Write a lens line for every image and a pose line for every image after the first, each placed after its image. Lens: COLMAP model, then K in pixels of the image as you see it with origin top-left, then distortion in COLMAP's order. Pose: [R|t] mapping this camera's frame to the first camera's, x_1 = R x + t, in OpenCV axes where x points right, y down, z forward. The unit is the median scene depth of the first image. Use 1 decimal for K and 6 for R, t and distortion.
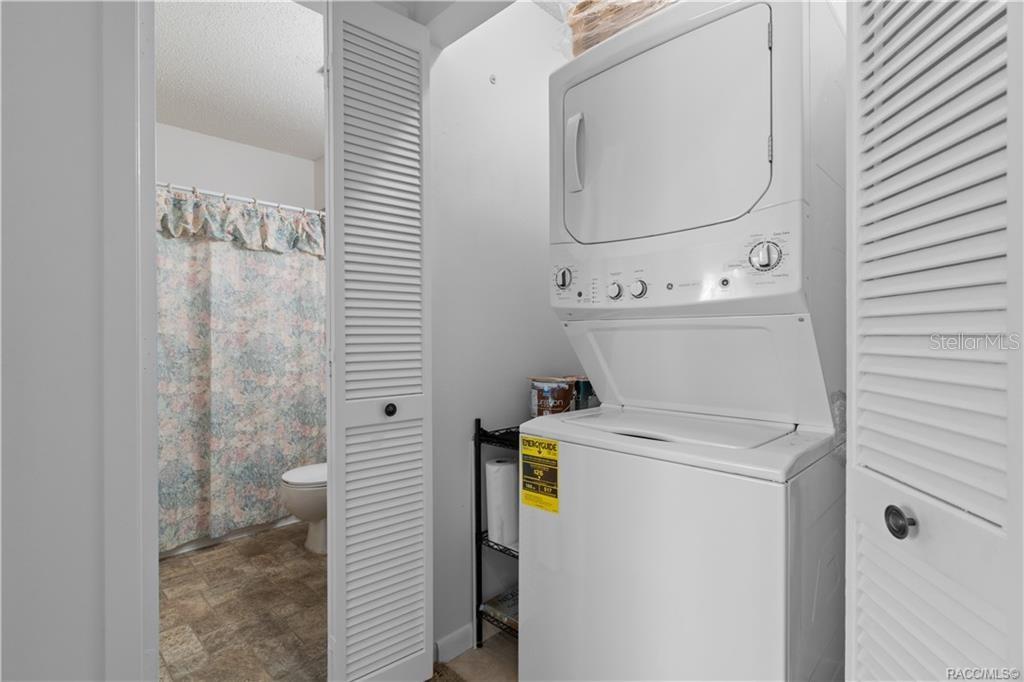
lens RADIAL K [[490.4, 0, 509.7], [0, 490.4, 336.3], [0, 0, 1]] dist [0.003003, -0.001914]
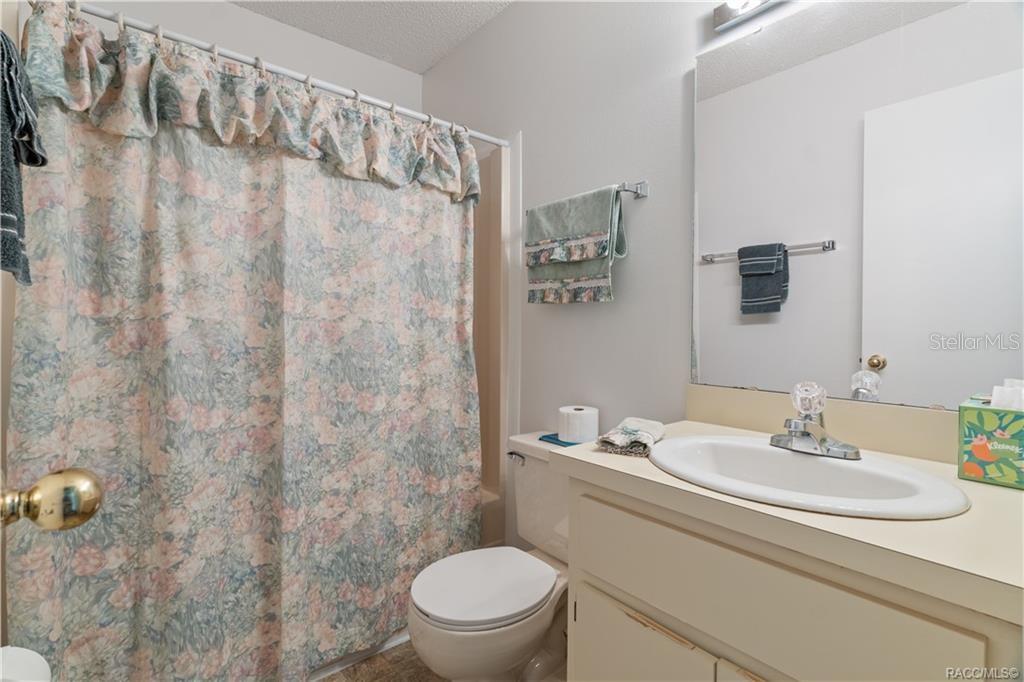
lens RADIAL K [[490.4, 0, 511.4], [0, 490.4, 334.3], [0, 0, 1]] dist [0.003003, -0.001914]
pose [[0.995262, 0.010179, -0.096691, -0.297221], [-0.009677, 0.999937, 0.005653, 0.004866], [0.096742, -0.004690, 0.995298, 0.469487]]
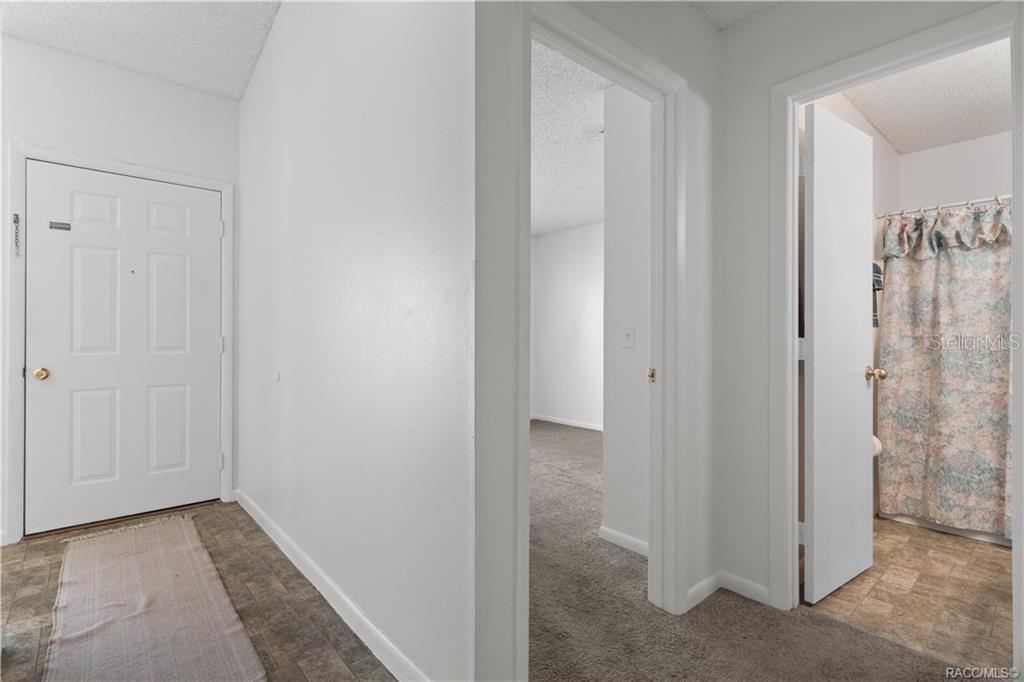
lens RADIAL K [[490.4, 0, 509.0], [0, 490.4, 335.9], [0, 0, 1]] dist [0.003003, -0.001914]
pose [[-0.058138, 0.002177, -0.998306, 0.455772], [-0.005045, 0.999984, 0.002474, -0.003935], [0.998296, 0.005180, -0.058126, 0.029808]]
